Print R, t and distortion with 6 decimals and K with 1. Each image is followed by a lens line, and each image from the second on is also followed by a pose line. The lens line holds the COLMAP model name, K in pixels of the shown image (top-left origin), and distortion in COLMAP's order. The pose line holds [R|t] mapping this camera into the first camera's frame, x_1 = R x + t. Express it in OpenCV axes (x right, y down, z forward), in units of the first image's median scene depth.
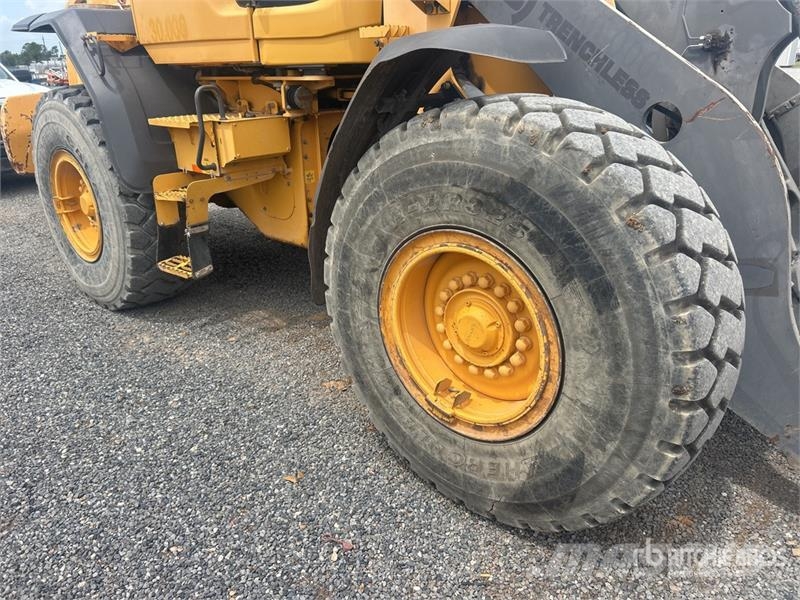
lens RADIAL K [[610.6, 0, 409.1], [0, 610.6, 295.9], [0, 0, 1]] dist [0.059288, -0.075702]
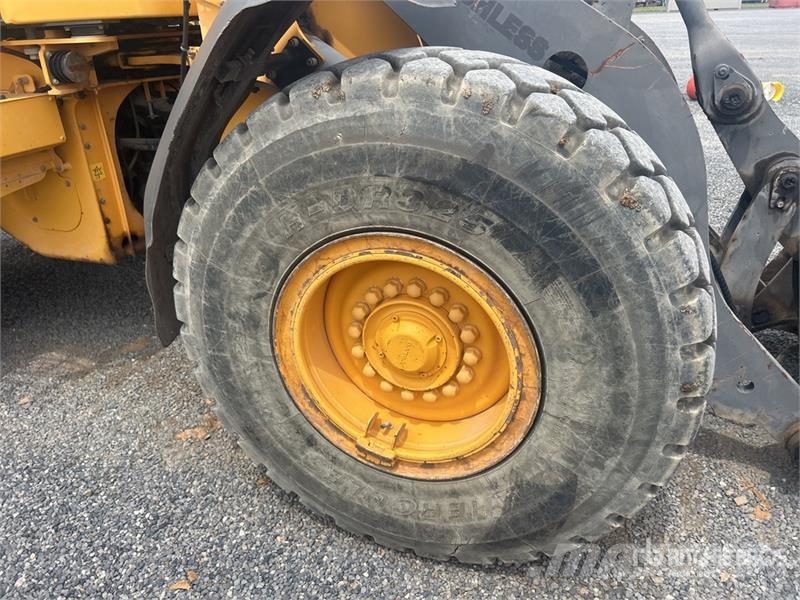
lens RADIAL K [[610.6, 0, 409.1], [0, 610.6, 295.9], [0, 0, 1]] dist [0.059288, -0.075702]
pose [[0.927528, -0.173385, 0.331103, -0.150411], [0.154288, 0.984505, 0.083332, -0.083976], [-0.340421, -0.026208, 0.939908, 0.257129]]
